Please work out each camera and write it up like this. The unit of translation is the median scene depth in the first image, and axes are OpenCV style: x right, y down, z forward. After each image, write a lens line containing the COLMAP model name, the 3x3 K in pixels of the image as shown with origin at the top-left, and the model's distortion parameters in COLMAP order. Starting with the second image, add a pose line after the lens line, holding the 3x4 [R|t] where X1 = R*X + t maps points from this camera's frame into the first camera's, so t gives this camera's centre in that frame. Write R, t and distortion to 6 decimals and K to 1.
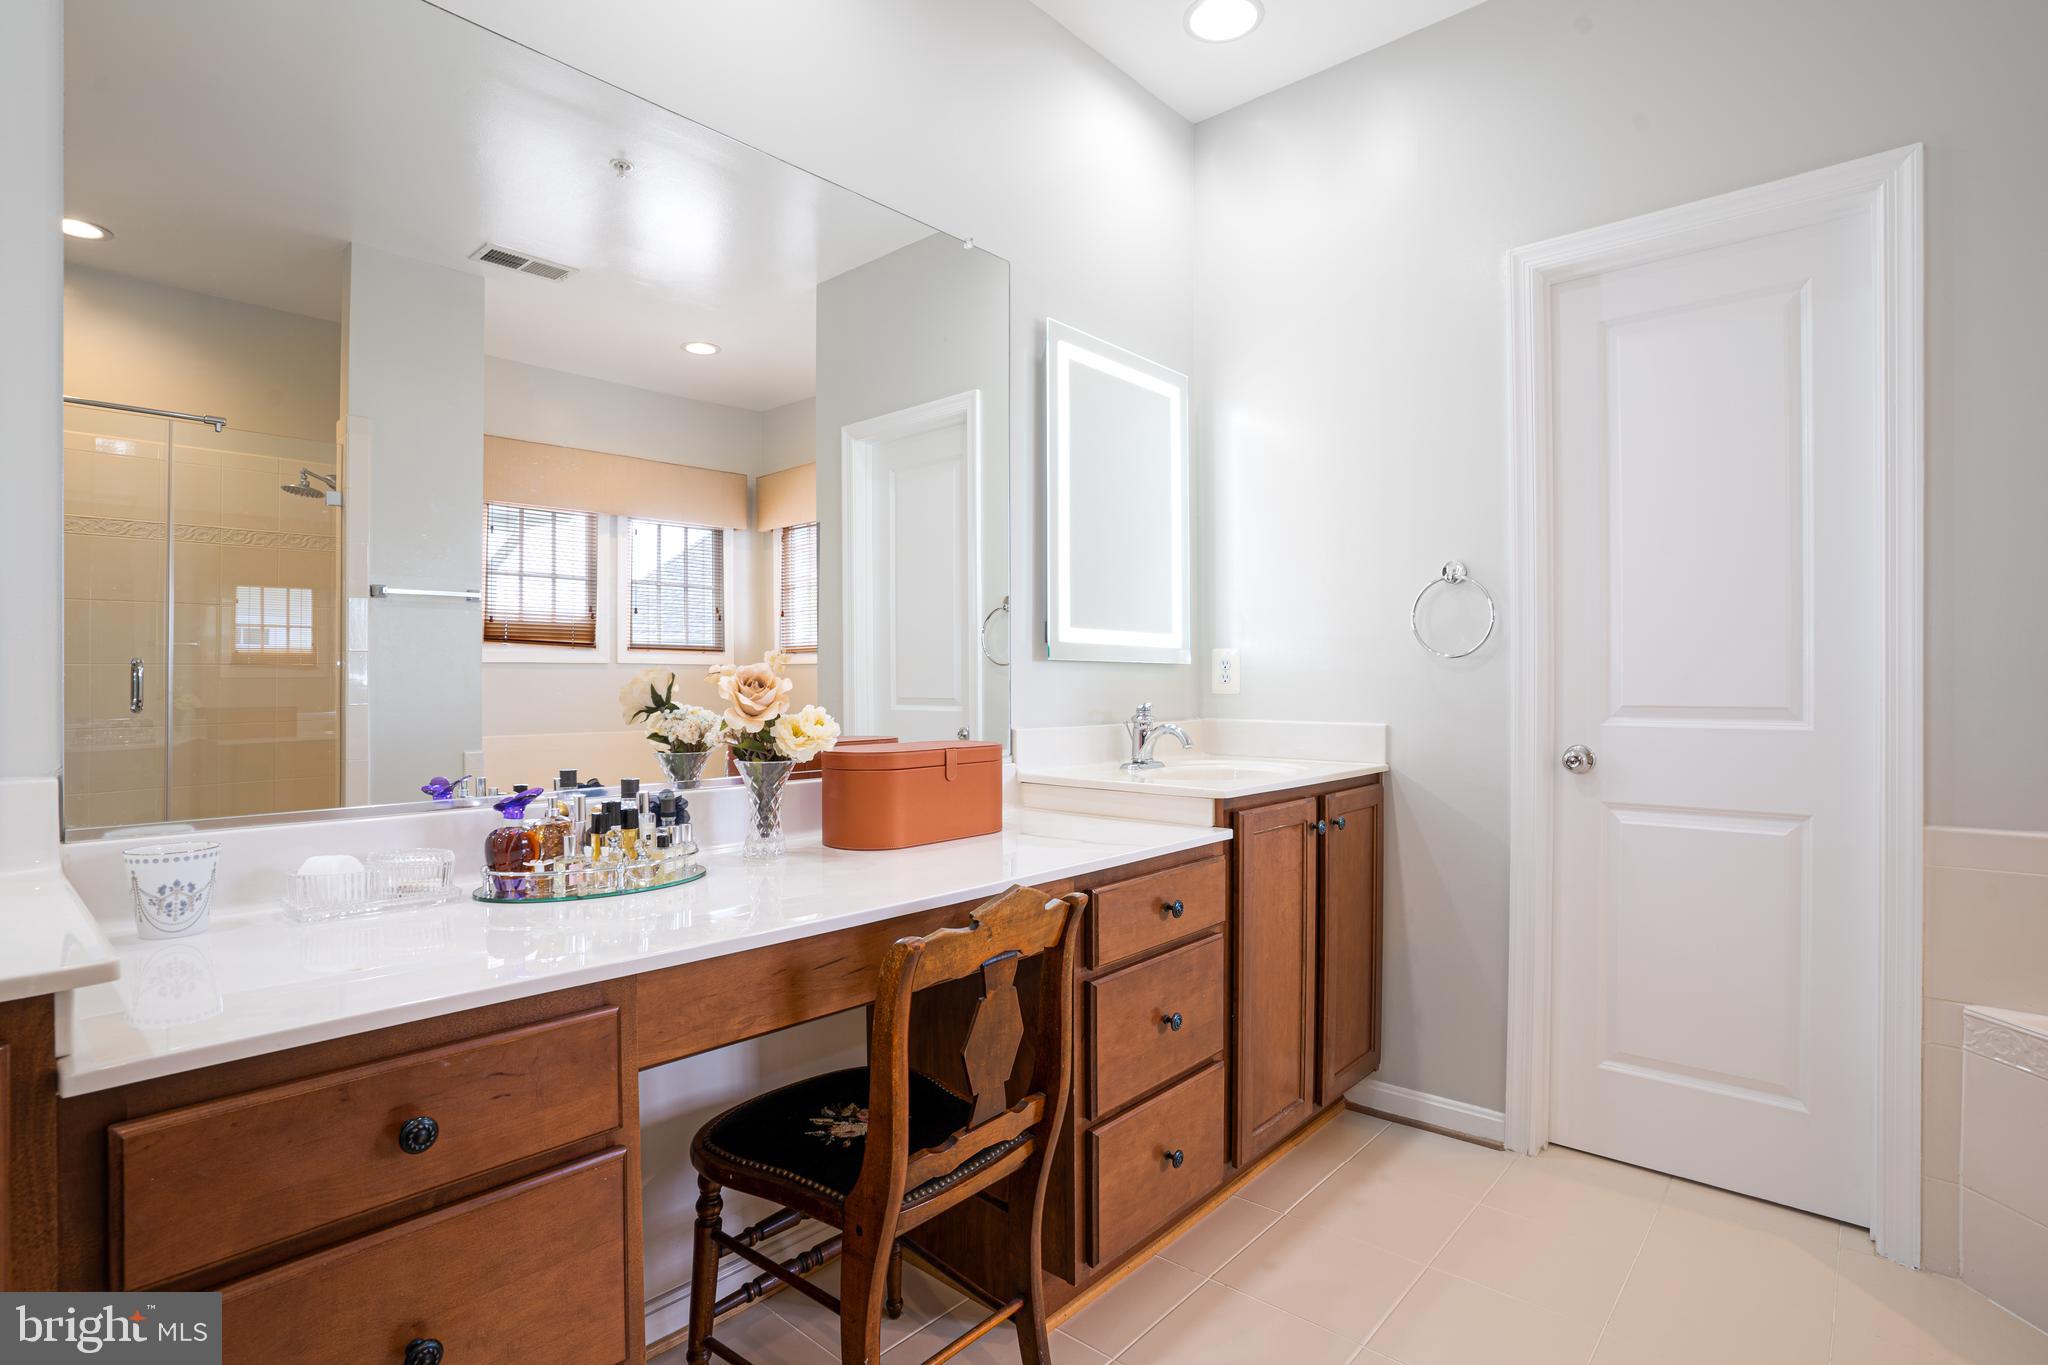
lens RADIAL K [[1003.7, 0, 1021.5], [0, 1003.7, 683.8], [0, 0, 1]] dist [-0.077923, 0.032958]
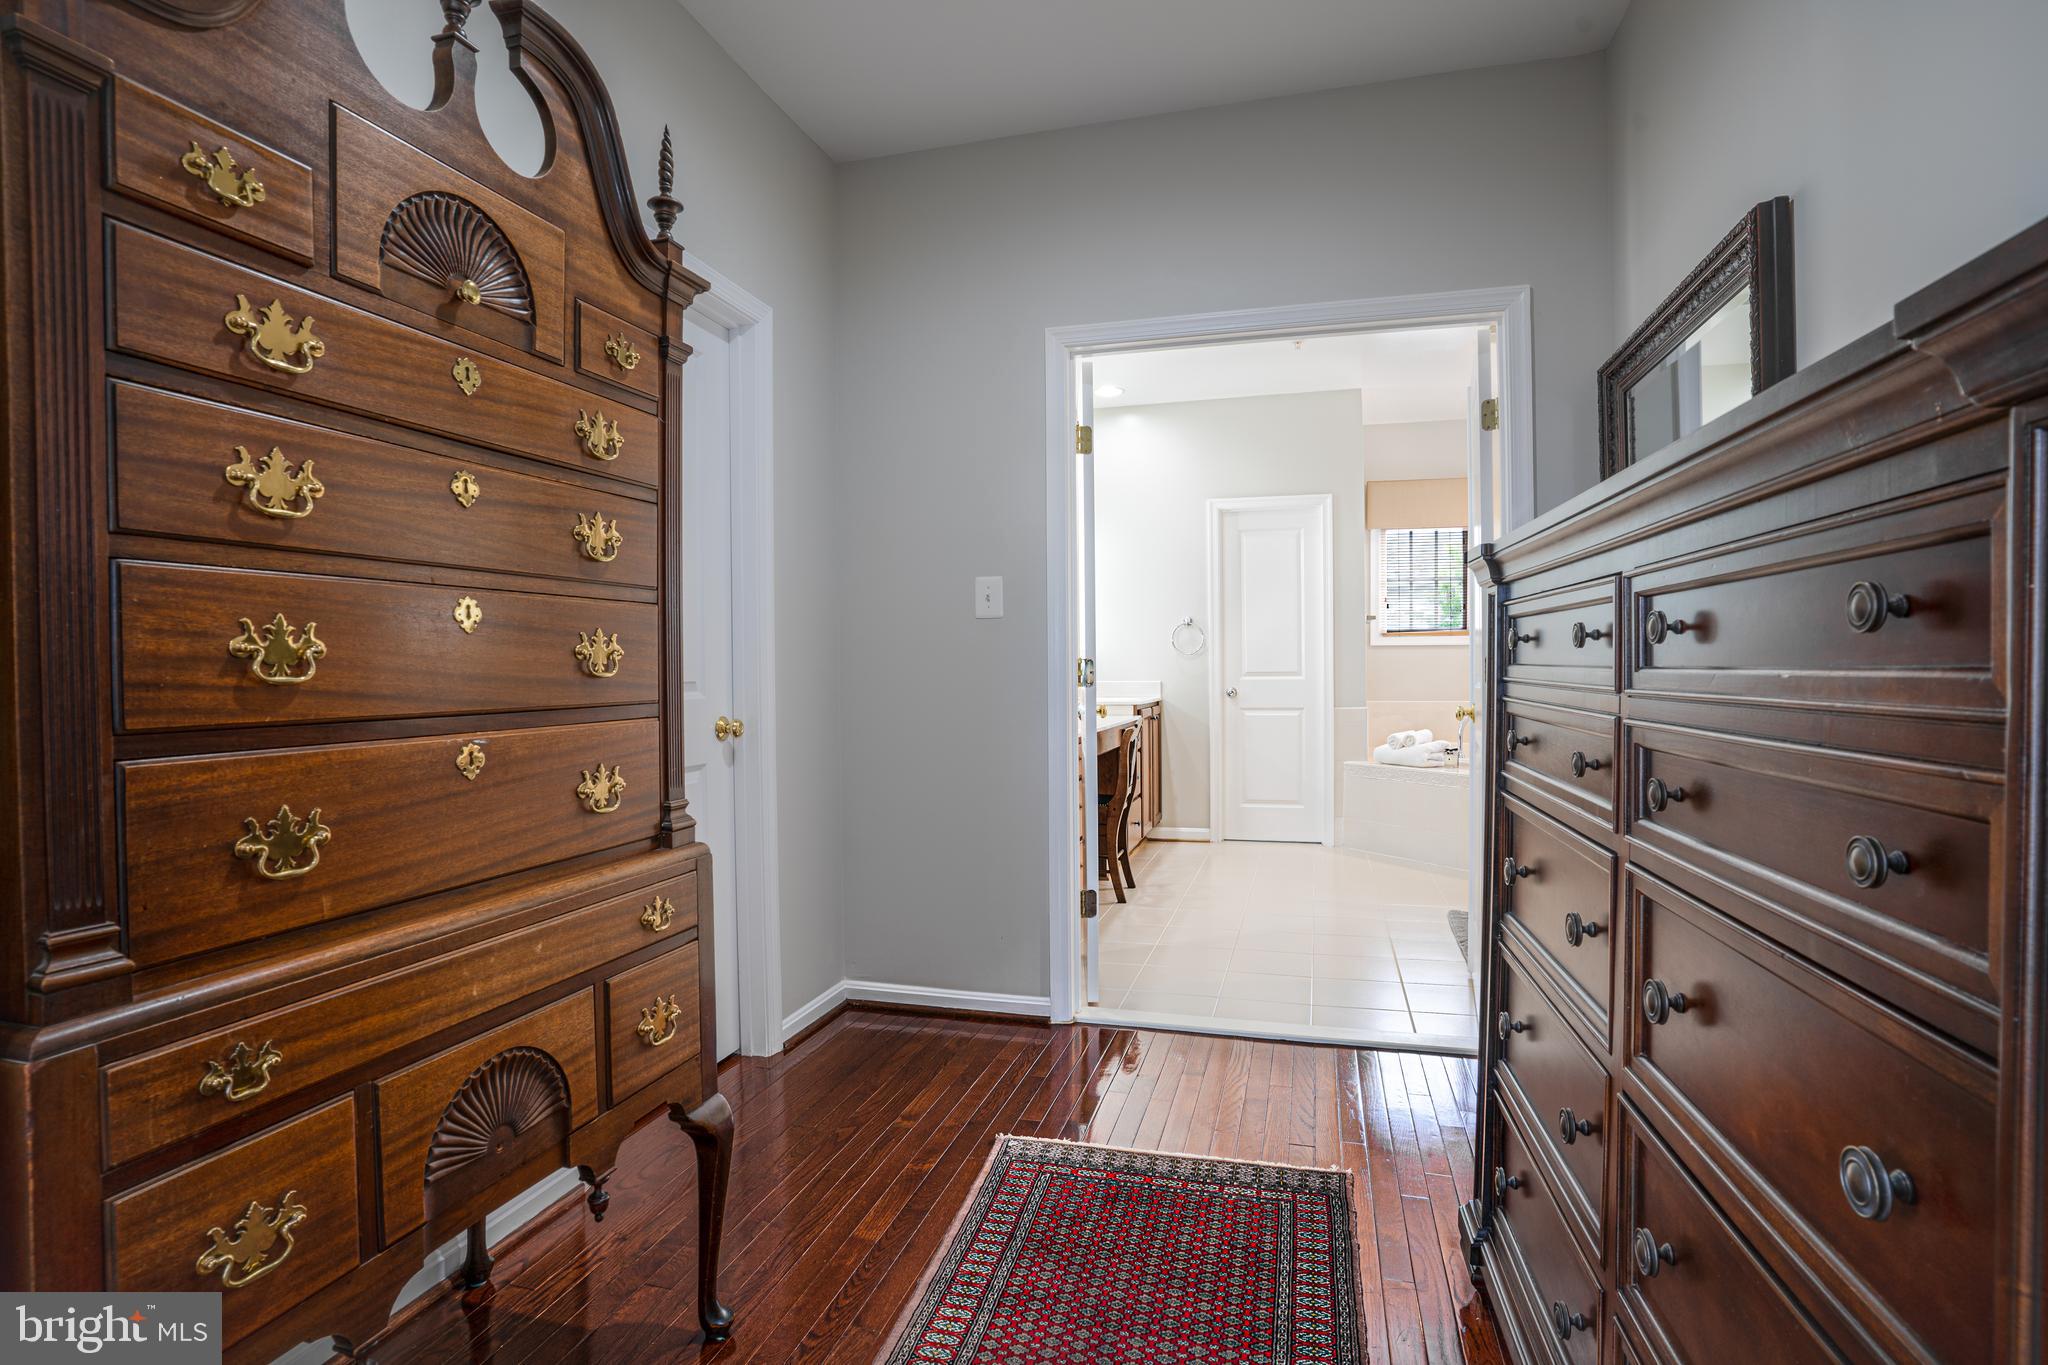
lens RADIAL K [[1003.7, 0, 1021.5], [0, 1003.7, 683.8], [0, 0, 1]] dist [-0.077923, 0.032958]
pose [[0.905267, -0.012700, 0.424654, -1.204113], [0.009554, 0.999909, 0.009537, 0.022820], [-0.424736, -0.004576, 0.905306, -1.333023]]
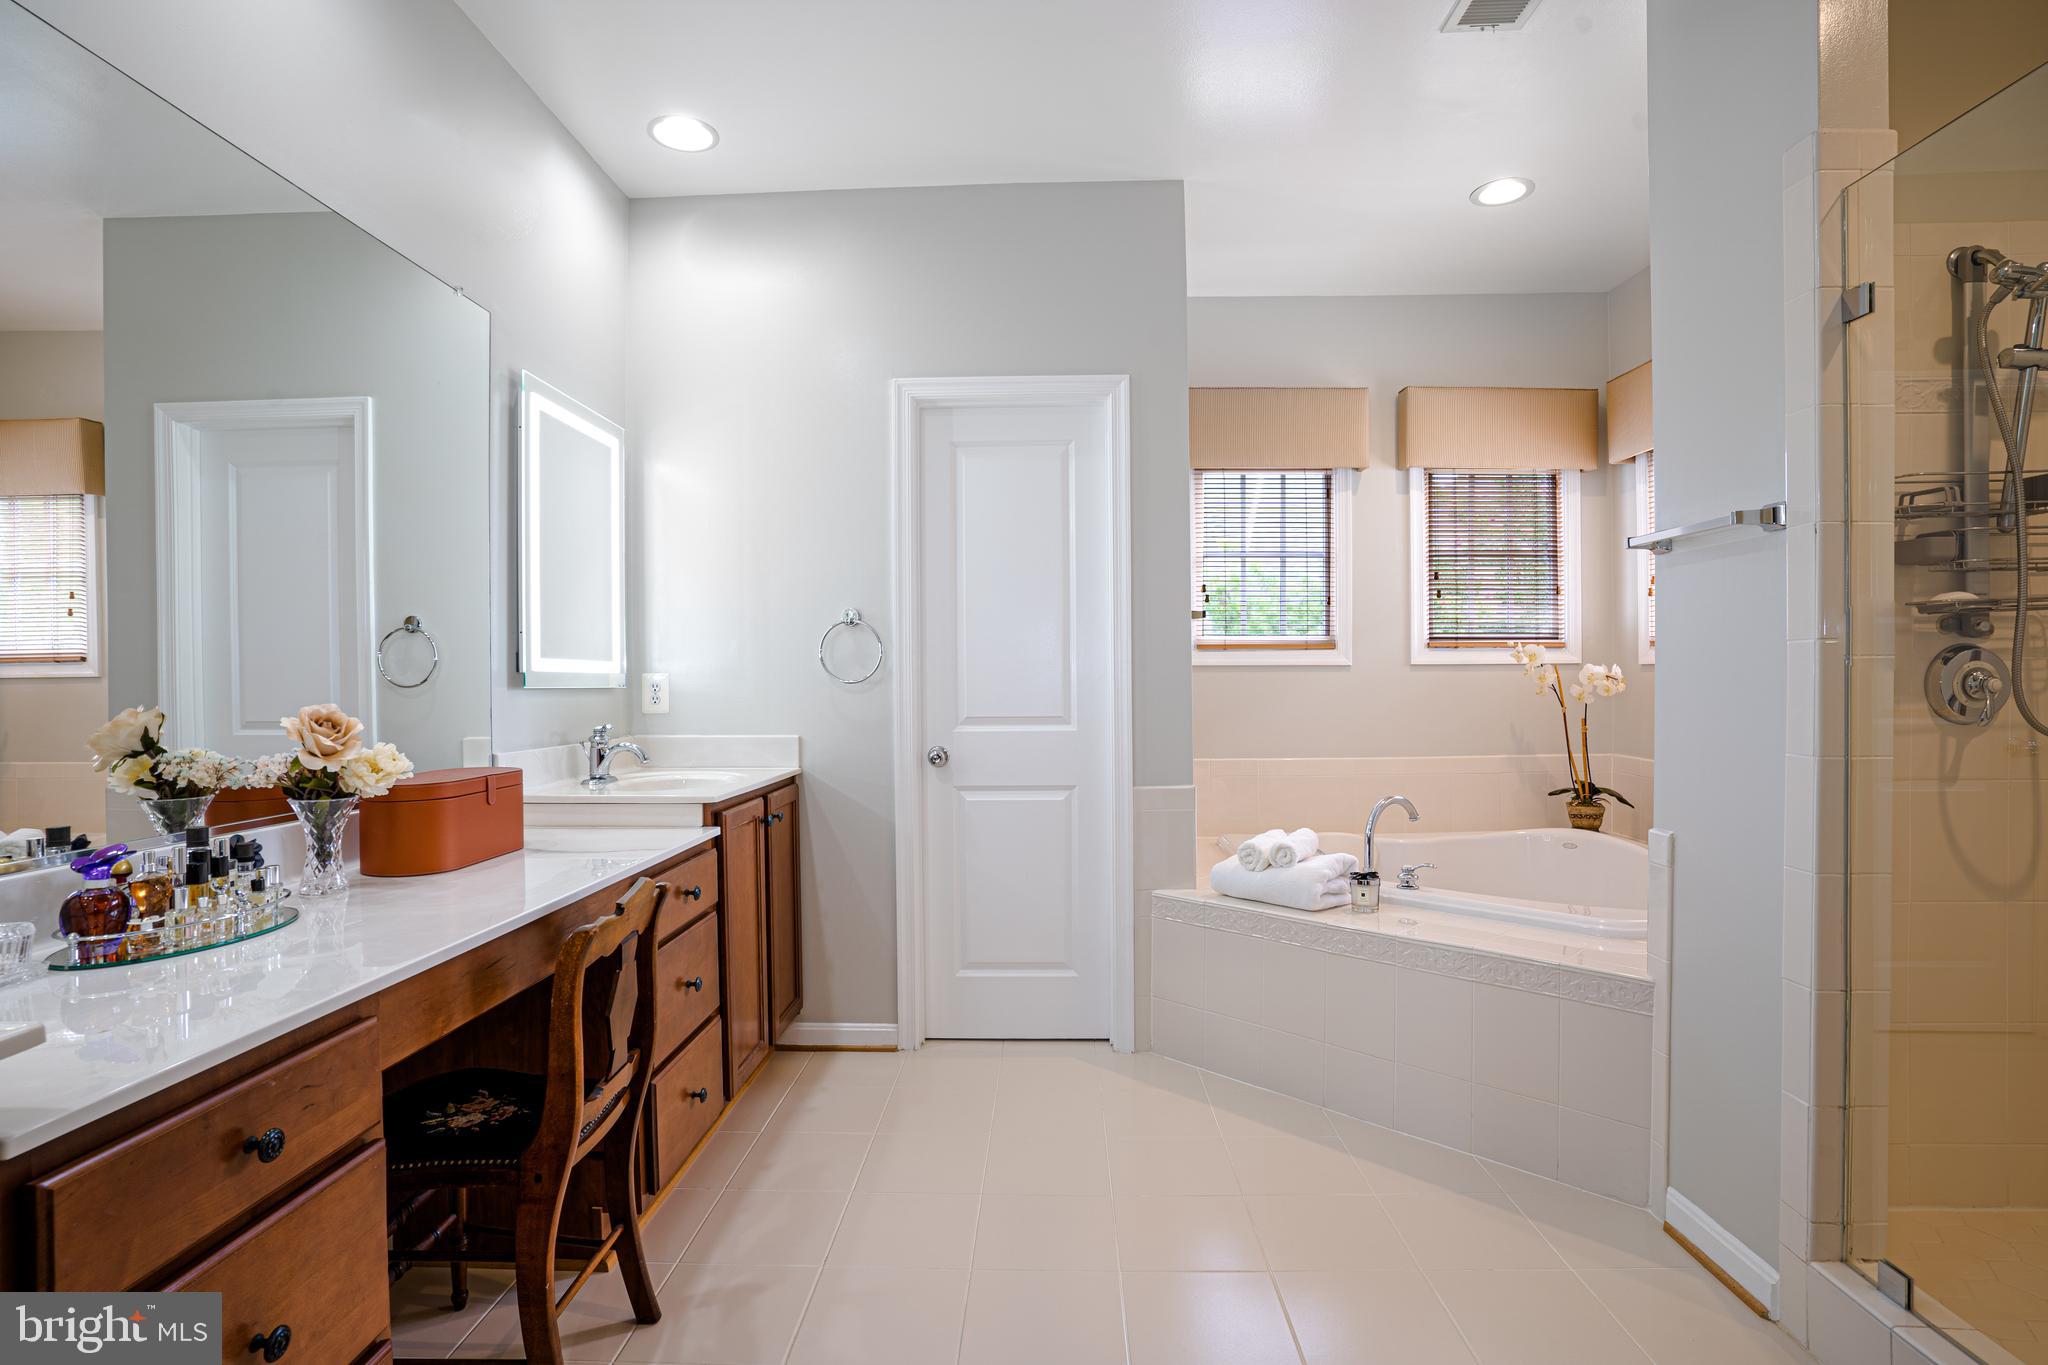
lens RADIAL K [[1003.7, 0, 1021.5], [0, 1003.7, 683.8], [0, 0, 1]] dist [-0.077923, 0.032958]
pose [[0.767205, -0.006791, 0.641366, -0.265980], [0.008866, 0.999961, -0.000017, -0.026202], [-0.641340, 0.005699, 0.767235, -0.171401]]
